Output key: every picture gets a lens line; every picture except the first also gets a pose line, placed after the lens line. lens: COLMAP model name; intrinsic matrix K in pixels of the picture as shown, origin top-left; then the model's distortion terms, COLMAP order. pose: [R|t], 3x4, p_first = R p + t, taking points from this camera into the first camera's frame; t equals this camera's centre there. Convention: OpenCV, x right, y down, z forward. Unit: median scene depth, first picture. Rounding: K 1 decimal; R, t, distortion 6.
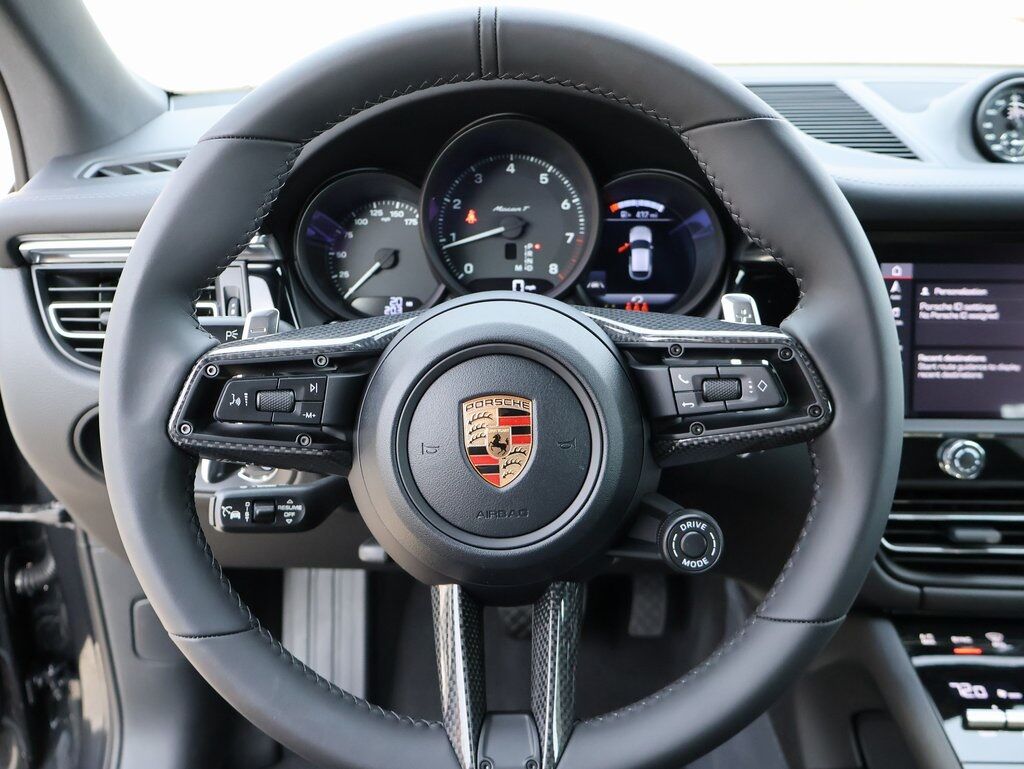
lens RADIAL K [[933.0, 0, 511.3], [0, 933.0, 392.3], [0, 0, 1]] dist [-0.023686, 0.000000]
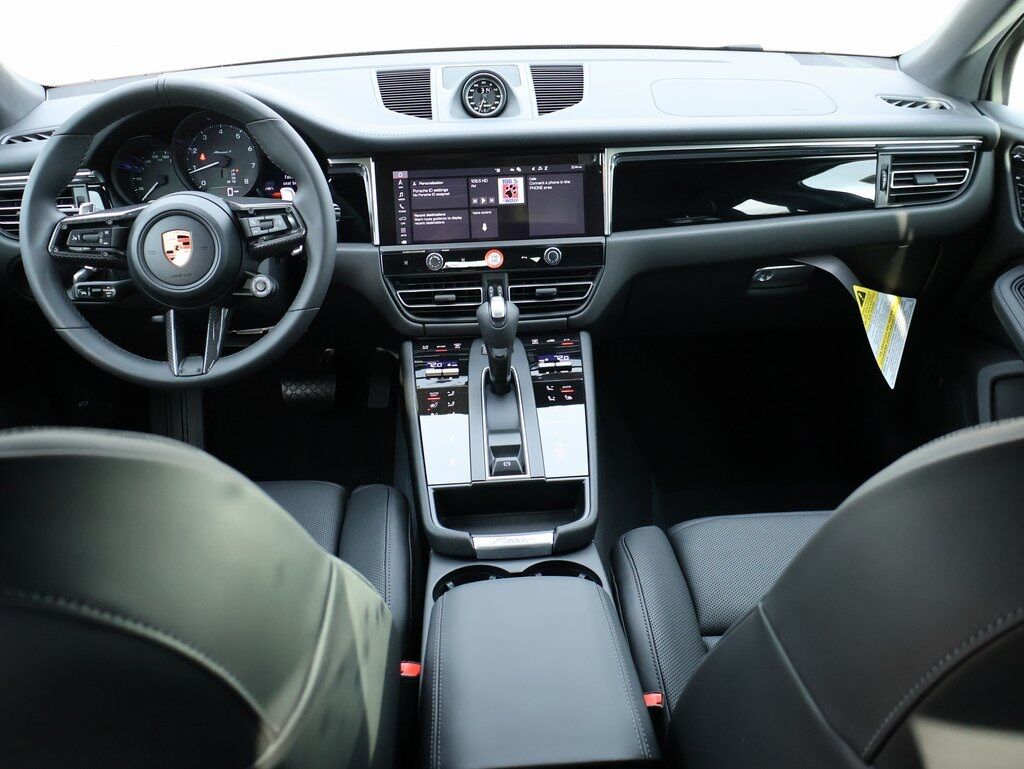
lens RADIAL K [[933.0, 0, 516.5], [0, 933.0, 378.7], [0, 0, 1]] dist [-0.023686, 0.000000]
pose [[0.995727, -0.057267, 0.072448, 0.521788], [0.051796, 0.995817, 0.075264, 0.195434], [-0.076455, -0.071190, 0.994528, -1.223453]]
